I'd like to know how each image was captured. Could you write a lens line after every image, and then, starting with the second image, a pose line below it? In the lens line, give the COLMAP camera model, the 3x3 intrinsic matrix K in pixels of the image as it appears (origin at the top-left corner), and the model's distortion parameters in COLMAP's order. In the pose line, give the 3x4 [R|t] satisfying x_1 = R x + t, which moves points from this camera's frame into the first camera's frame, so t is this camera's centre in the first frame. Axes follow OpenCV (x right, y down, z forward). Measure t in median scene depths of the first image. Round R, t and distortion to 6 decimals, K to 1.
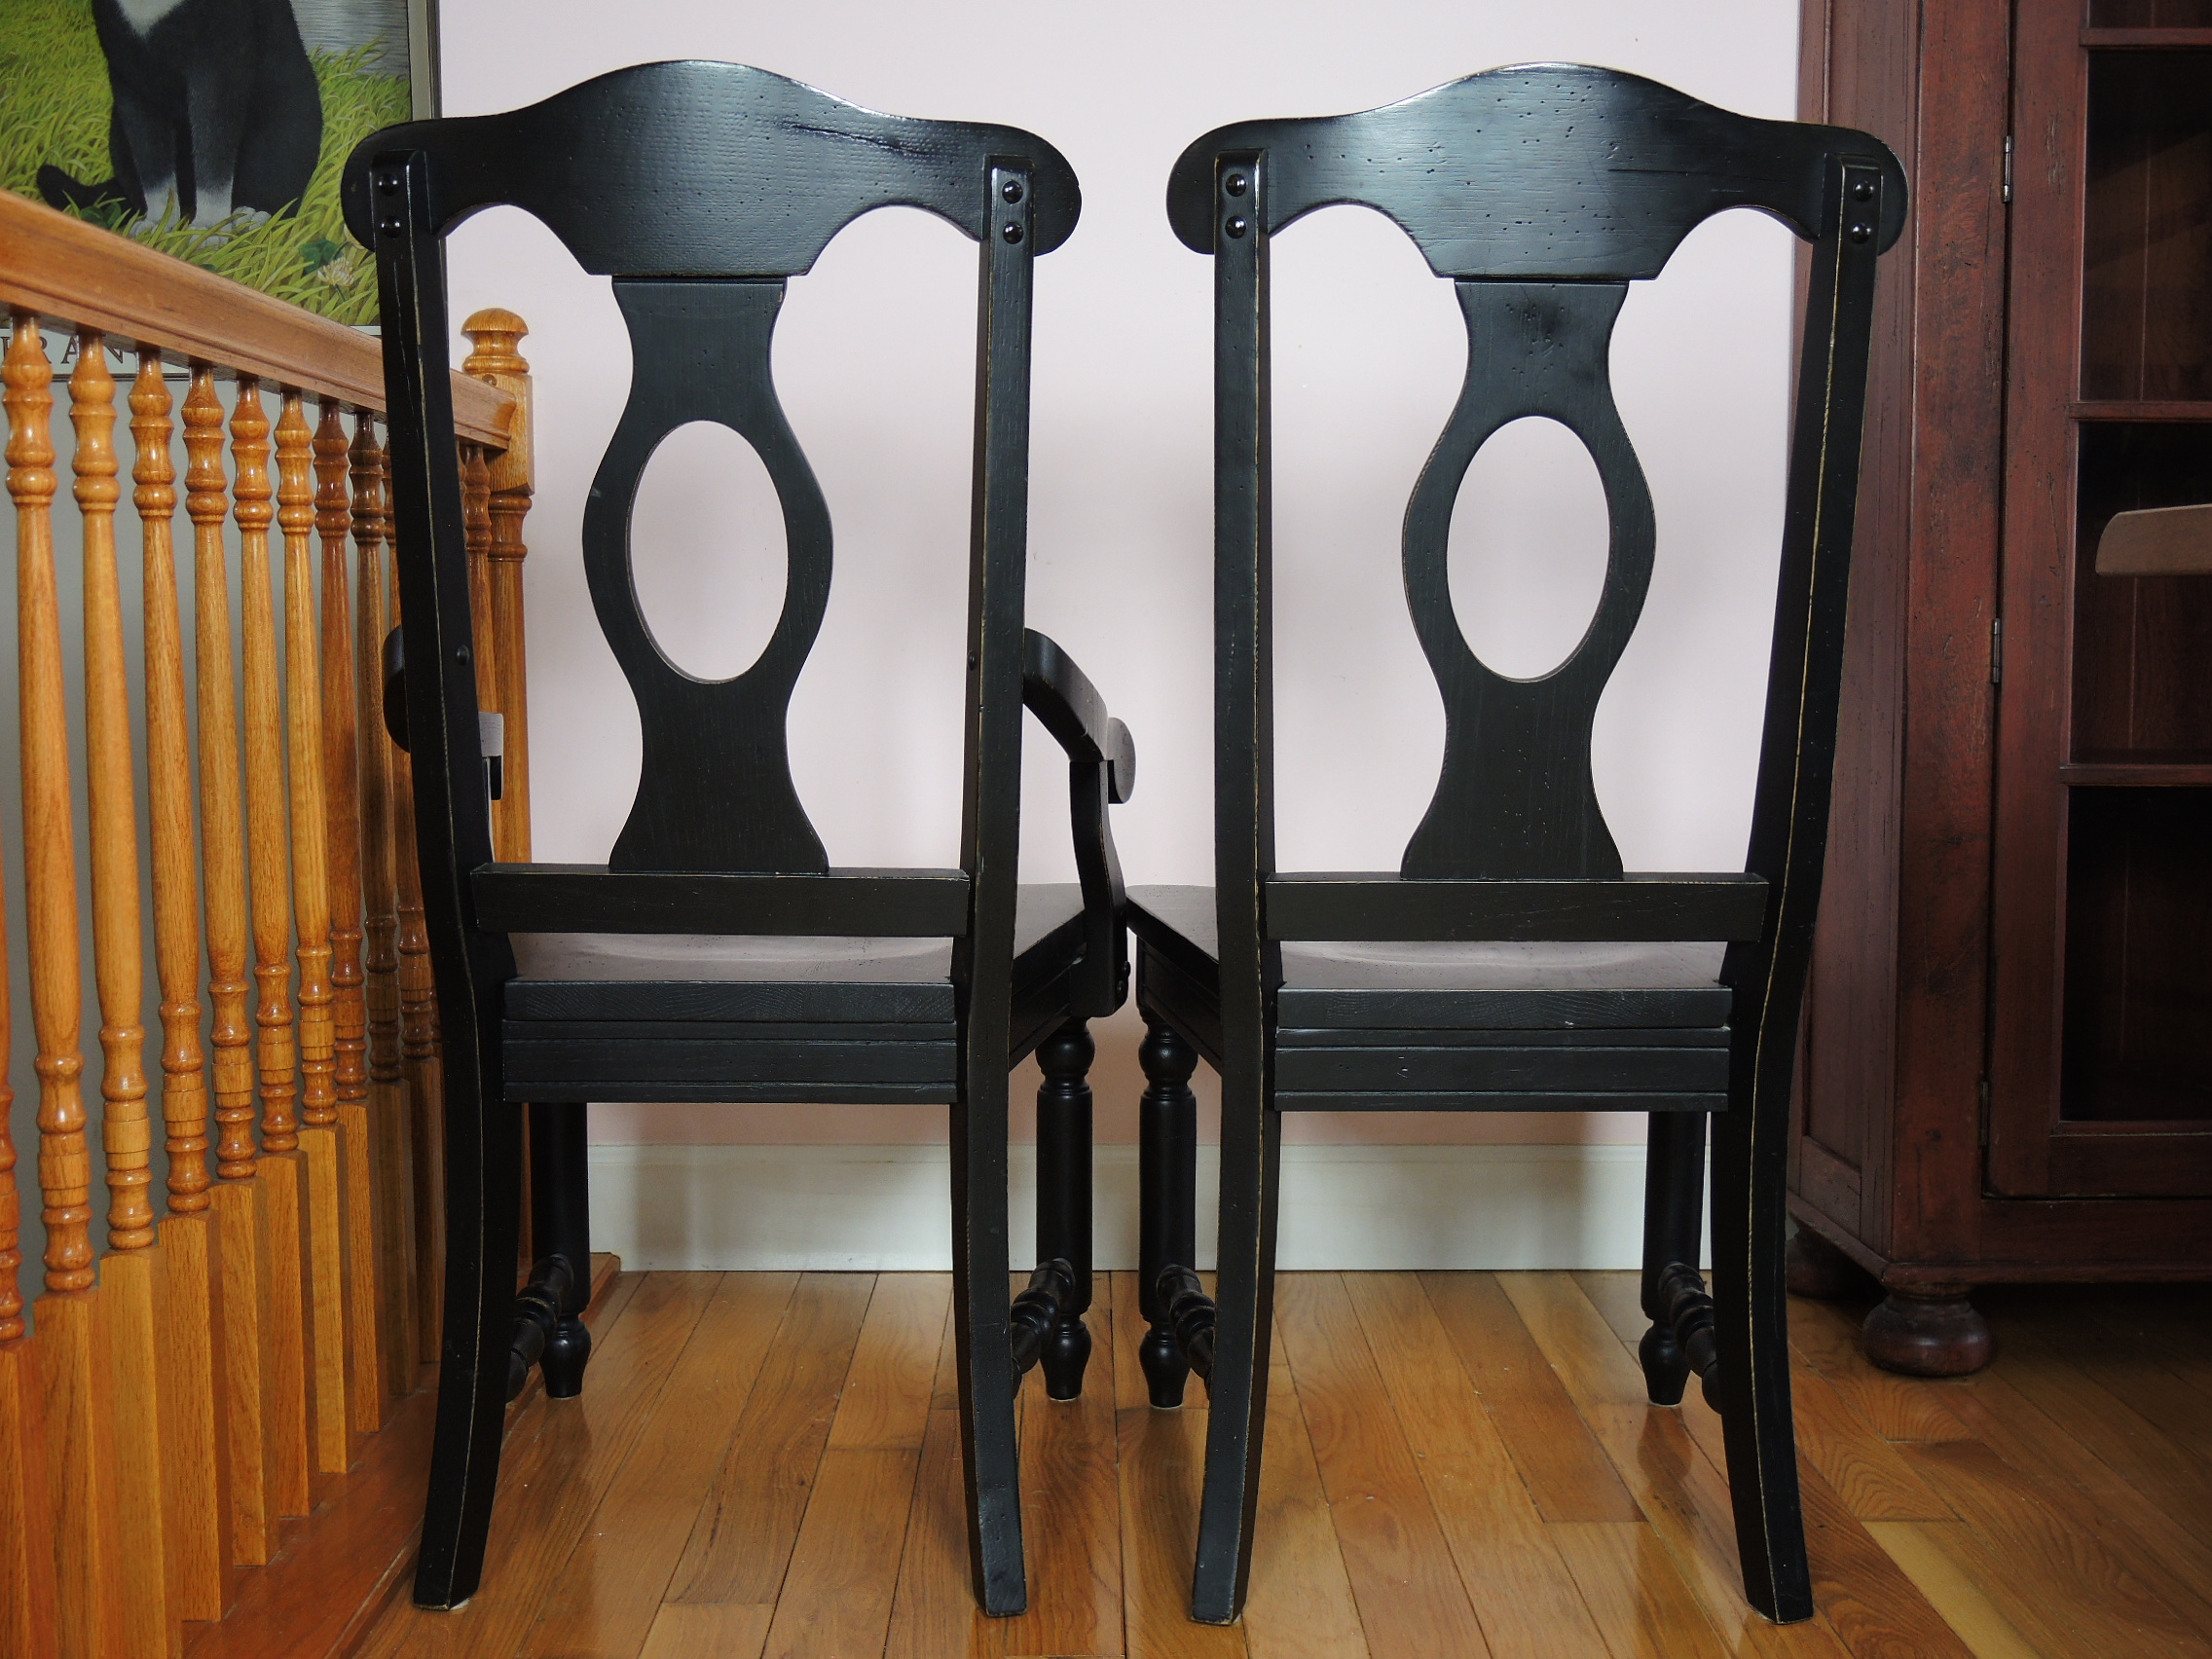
lens RADIAL K [[2463.3, 0, 1105.8], [0, 2463.3, 832.5], [0, 0, 1]] dist [0.002491, 0.000000]
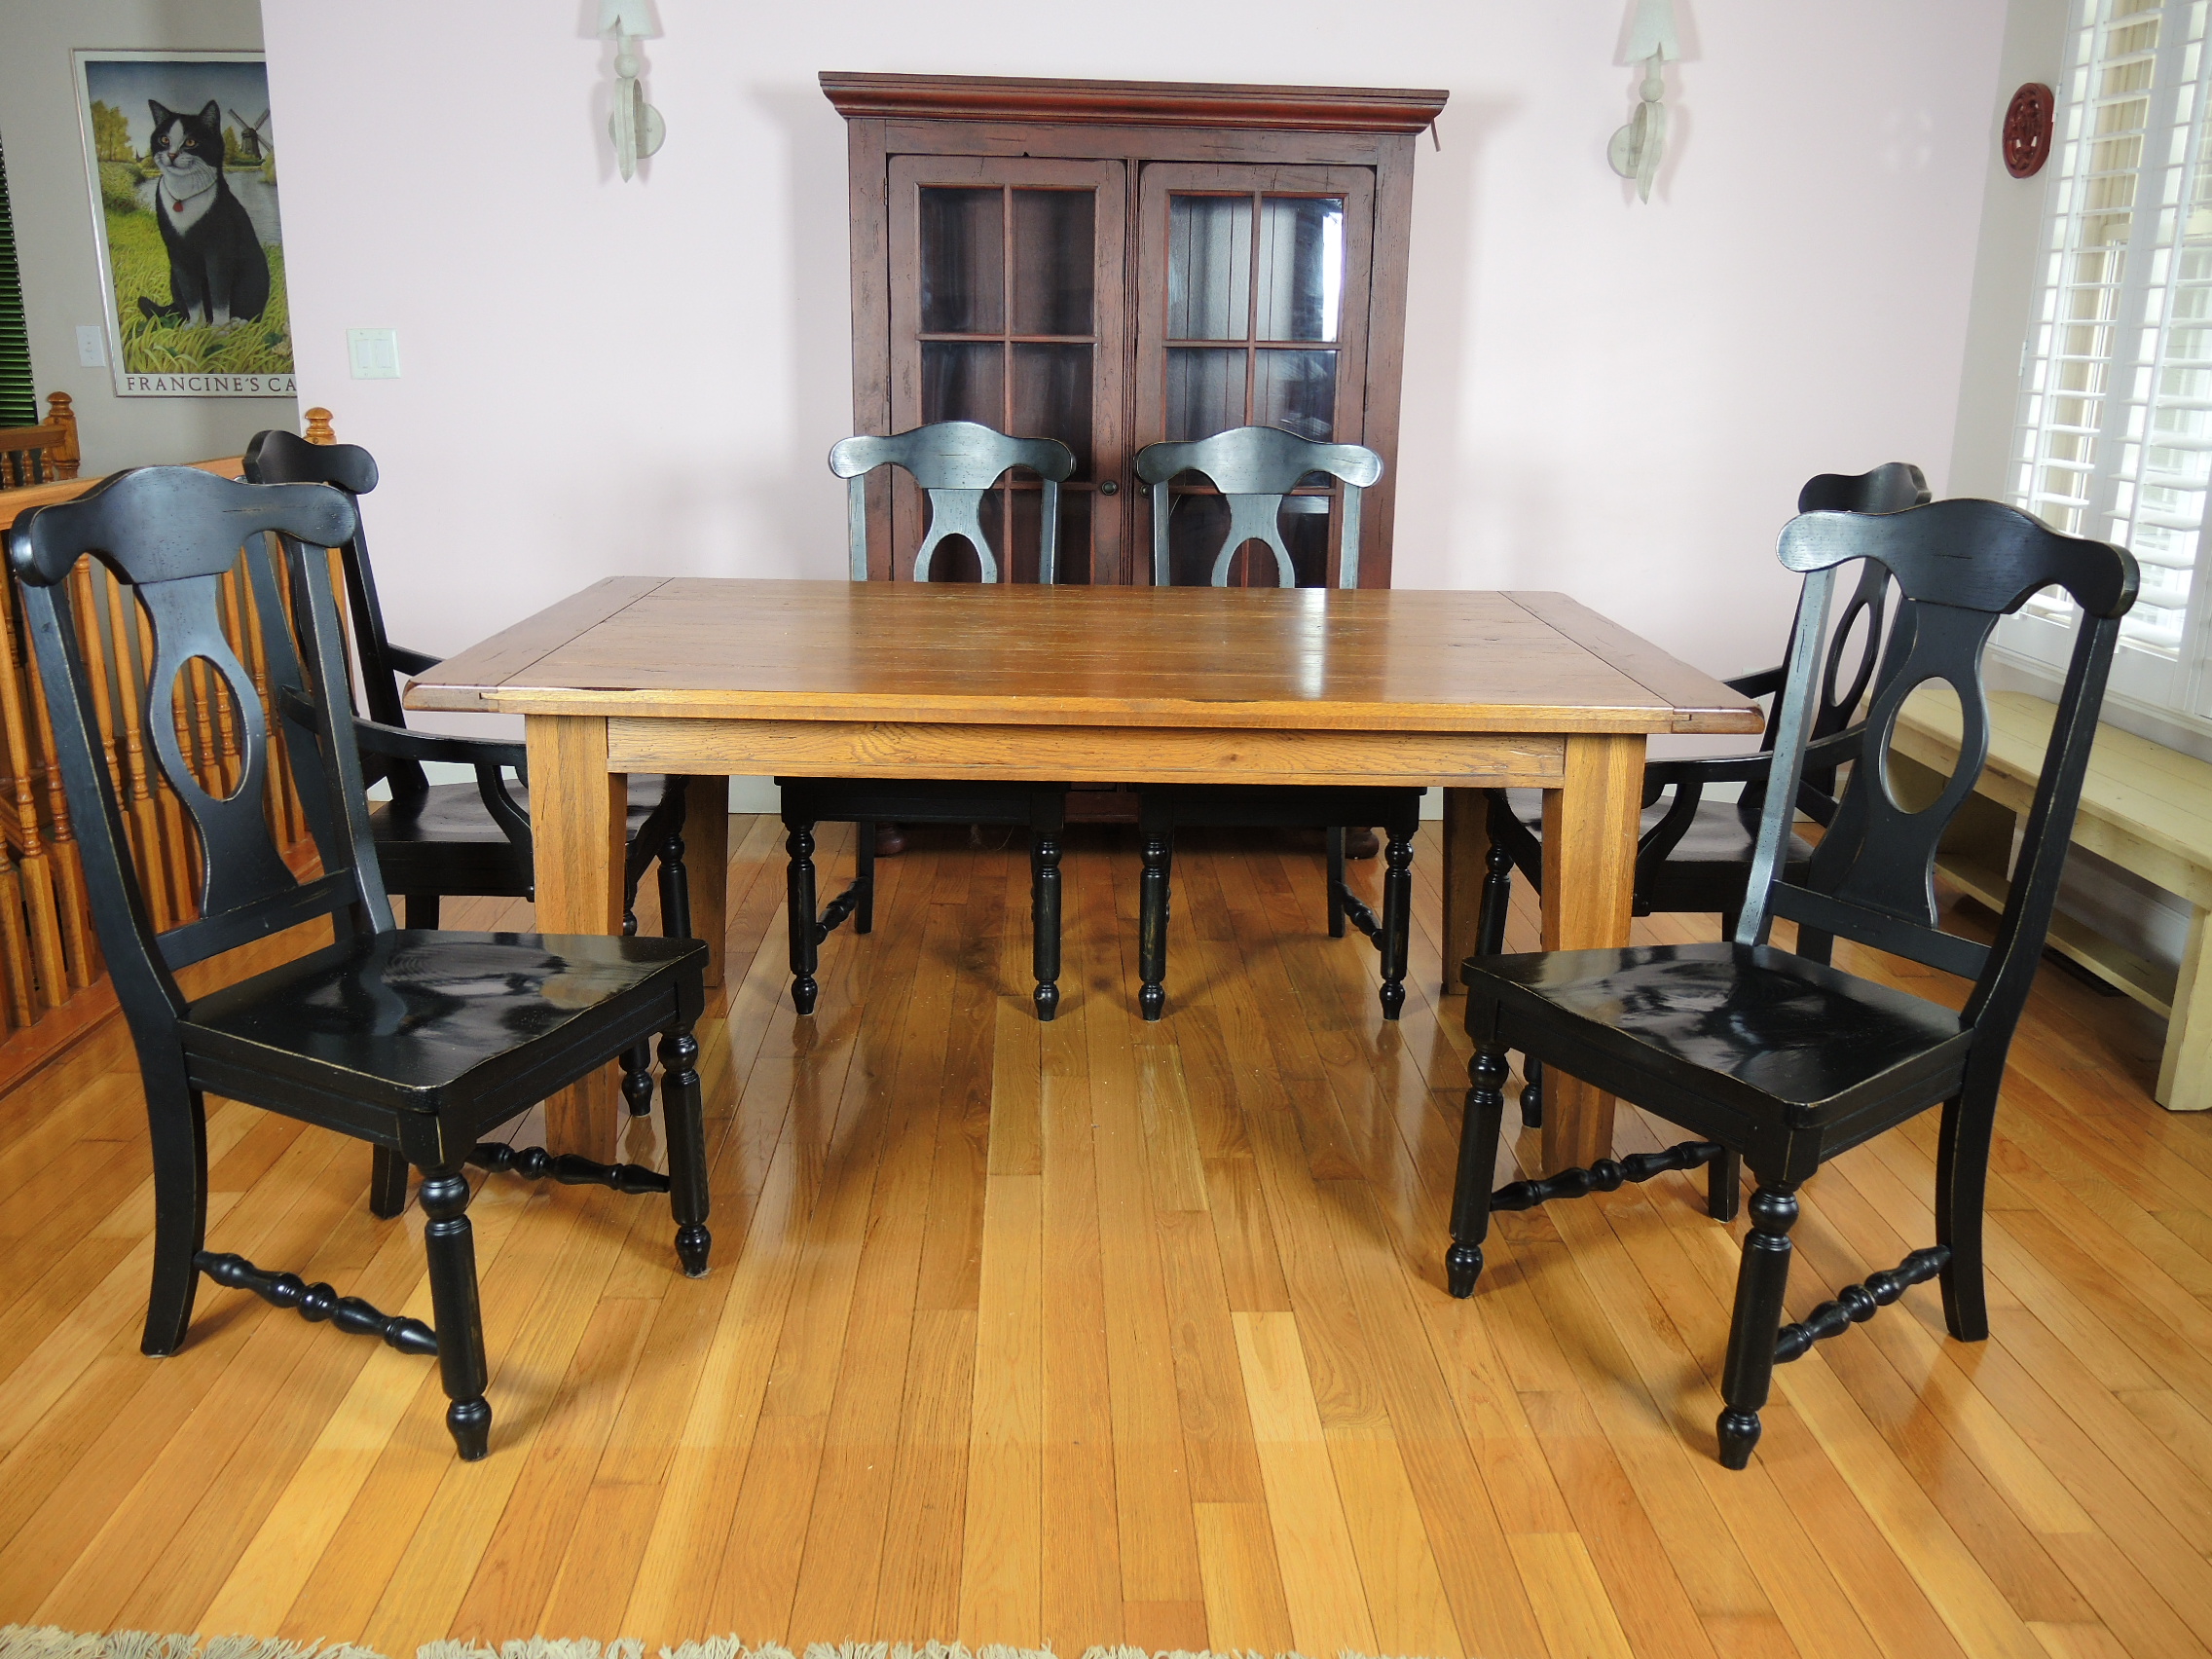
lens RADIAL K [[1798.7, 0, 1105.5], [0, 1798.7, 827.8], [0, 0, 1]] dist [-0.003928, 0.000206]
pose [[0.999614, 0.022438, 0.016384, 0.398922], [-0.024974, 0.984063, 0.176057, -0.110517], [-0.012173, -0.176398, 0.984244, -0.641186]]
